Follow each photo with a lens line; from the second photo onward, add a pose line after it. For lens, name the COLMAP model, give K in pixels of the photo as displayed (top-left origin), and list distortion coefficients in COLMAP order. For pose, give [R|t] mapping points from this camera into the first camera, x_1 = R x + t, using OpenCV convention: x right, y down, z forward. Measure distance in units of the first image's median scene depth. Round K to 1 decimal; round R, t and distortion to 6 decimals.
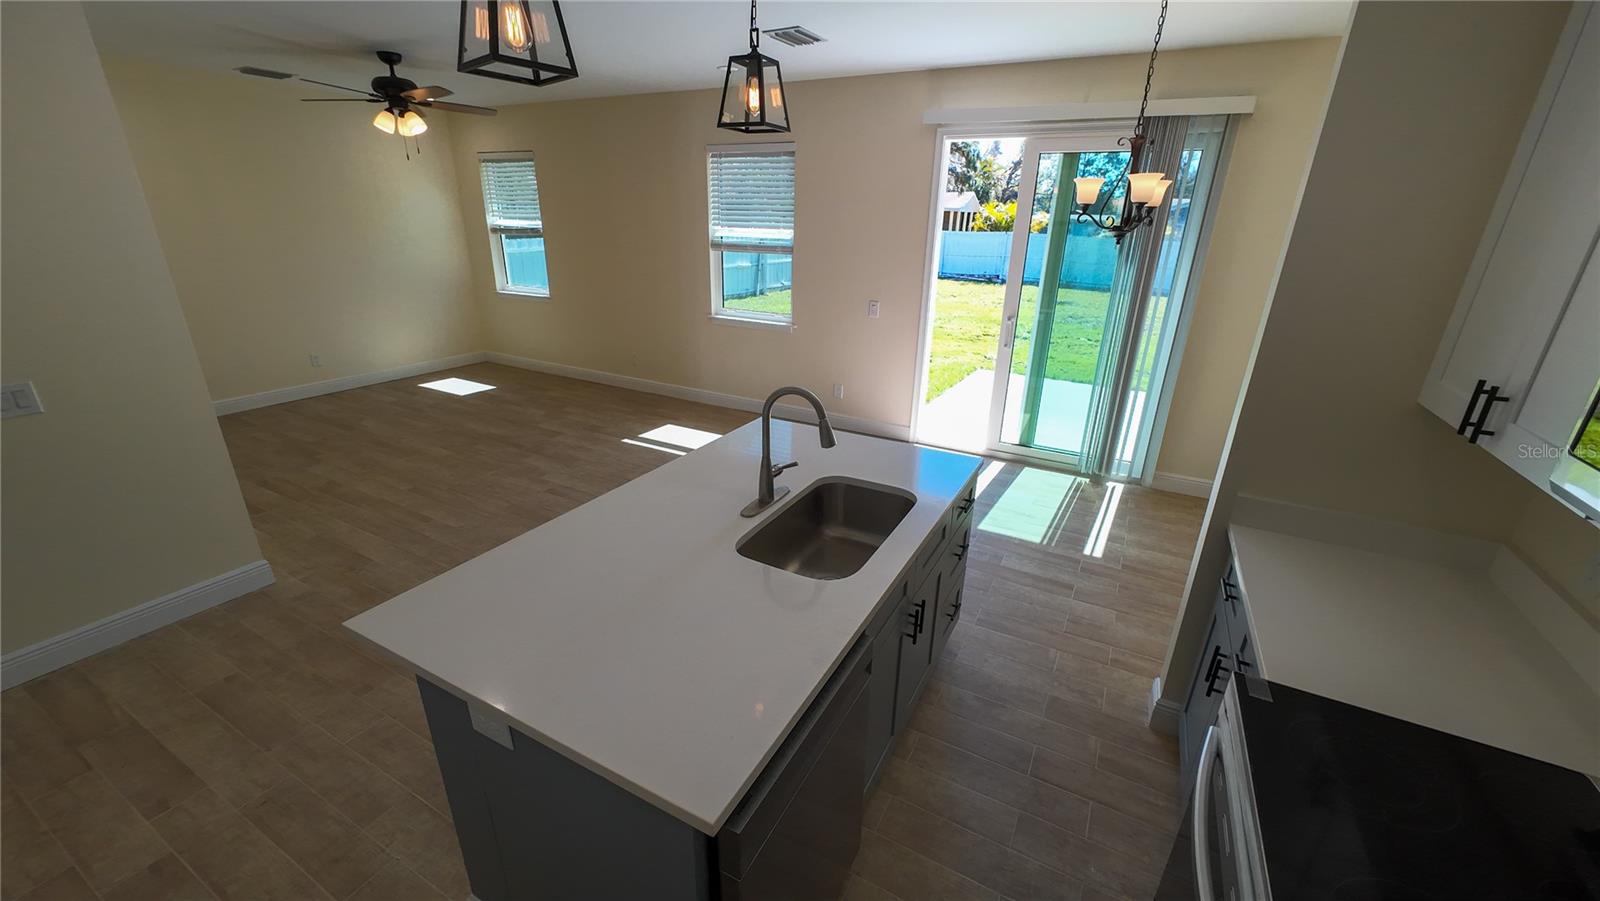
lens RADIAL K [[622.8, 0, 799.5], [0, 622.8, 455.1], [0, 0, 1]] dist [-0.000272, 0.001248]
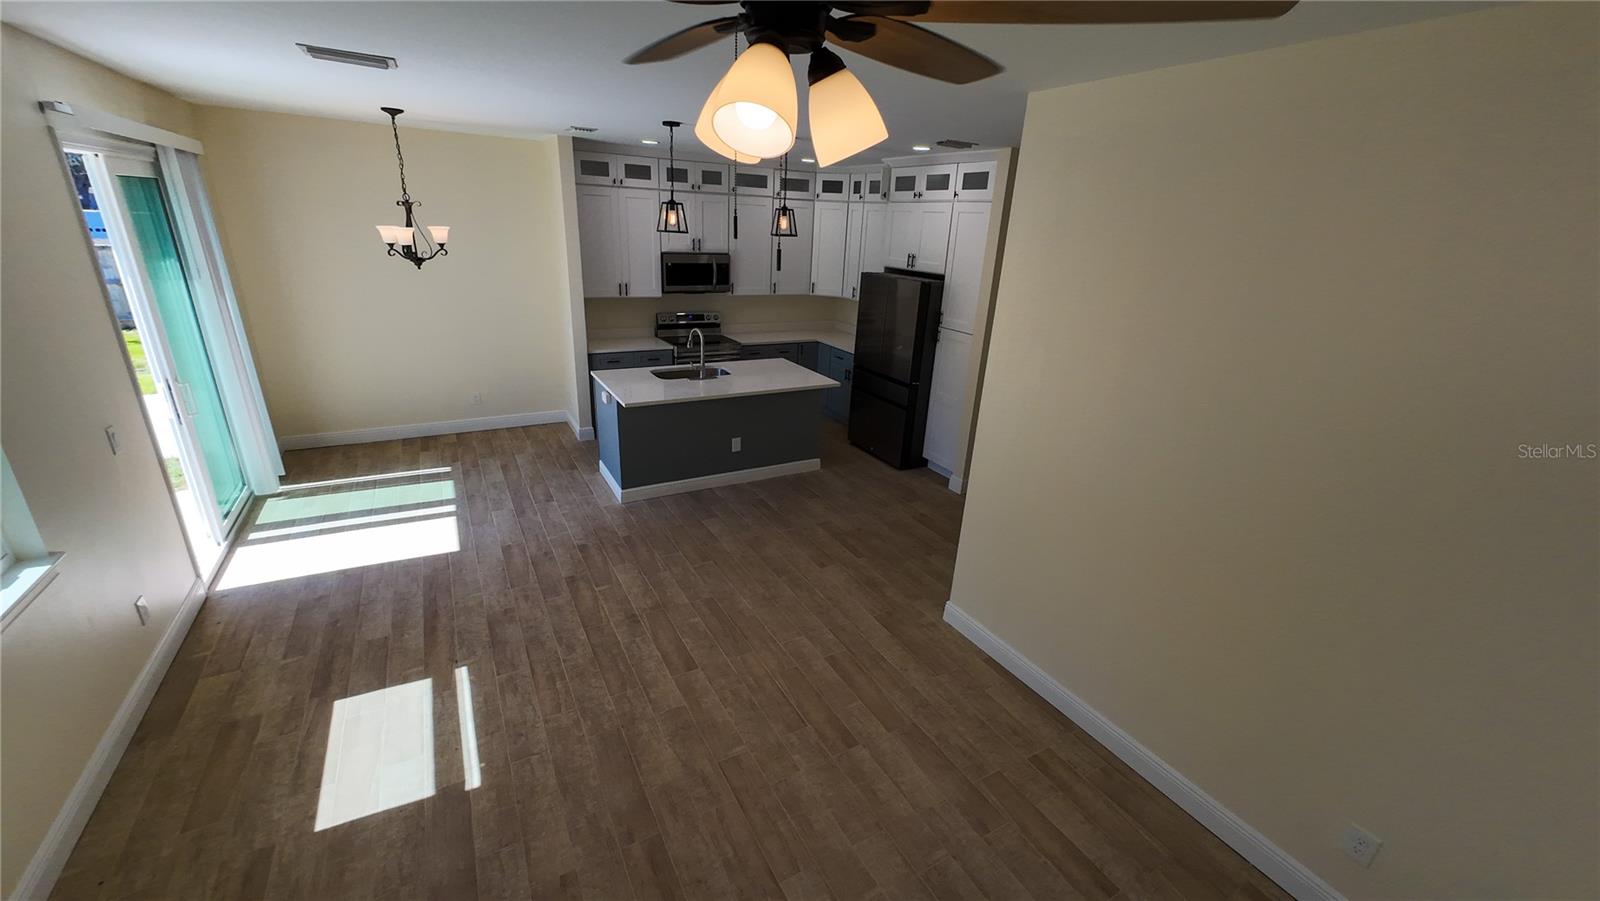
lens RADIAL K [[622.8, 0, 795.6], [0, 622.8, 450.4], [0, 0, 1]] dist [-0.000272, 0.001248]
pose [[-0.846604, -0.239740, 0.475171, -0.847170], [0.131557, 0.770834, 0.623304, -0.630830], [-0.515709, 0.590204, -0.621051, 1.314490]]
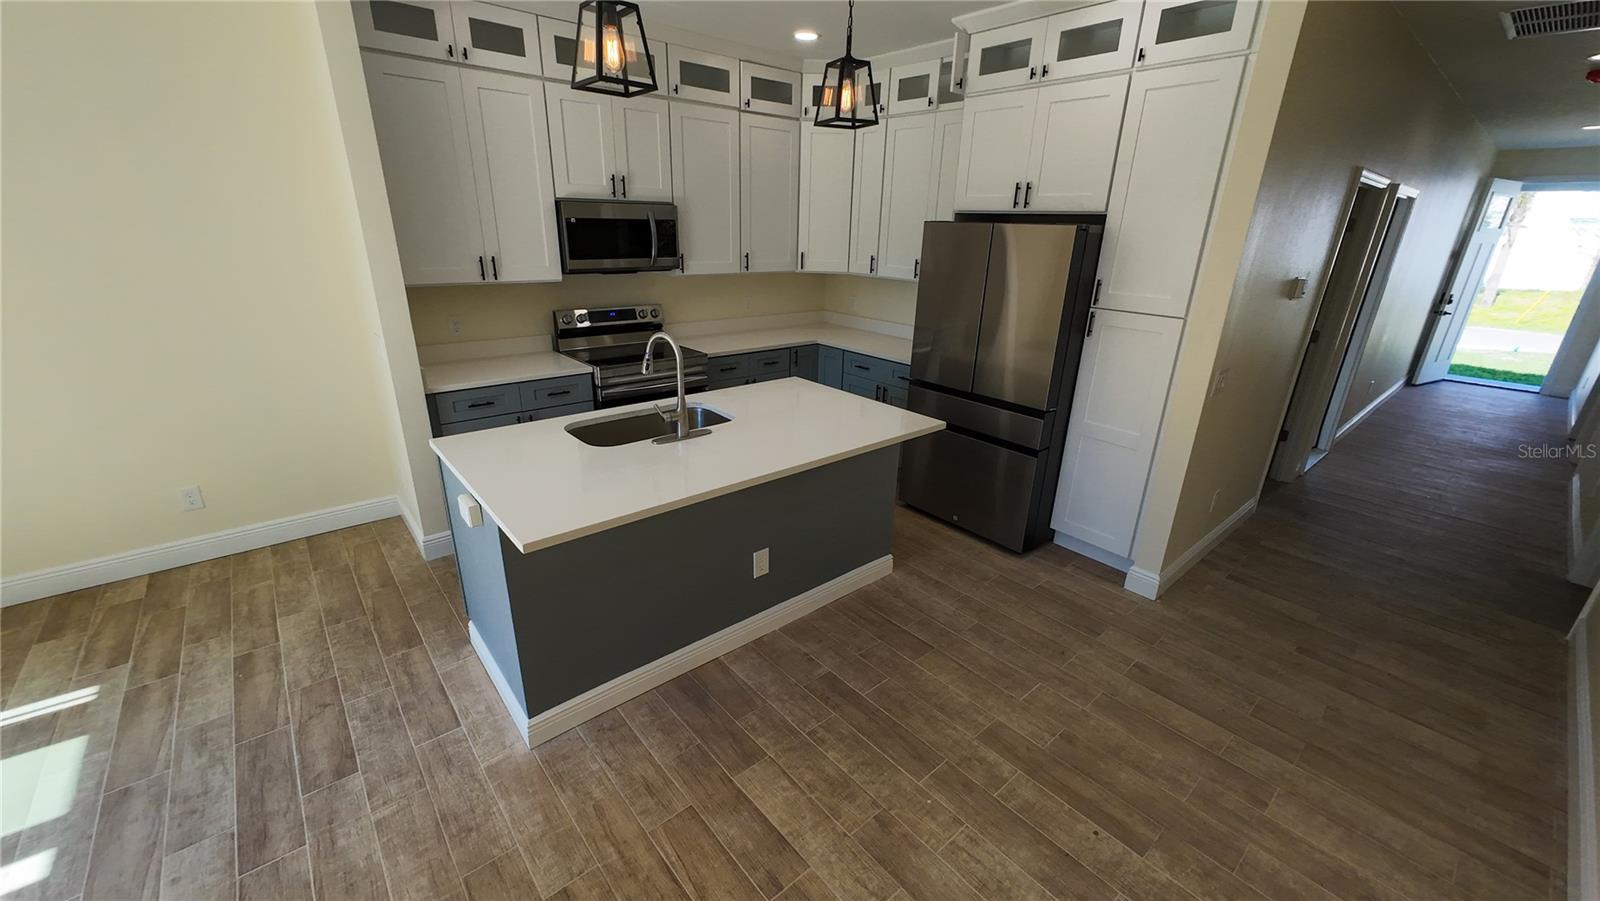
lens RADIAL K [[622.8, 0, 797.1], [0, 622.8, 449.9], [0, 0, 1]] dist [-0.000272, 0.001248]
pose [[-0.933349, -0.164953, 0.318825, -0.336097], [0.086799, 0.758106, 0.646329, -0.344694], [-0.348317, 0.630924, -0.693260, 0.918446]]
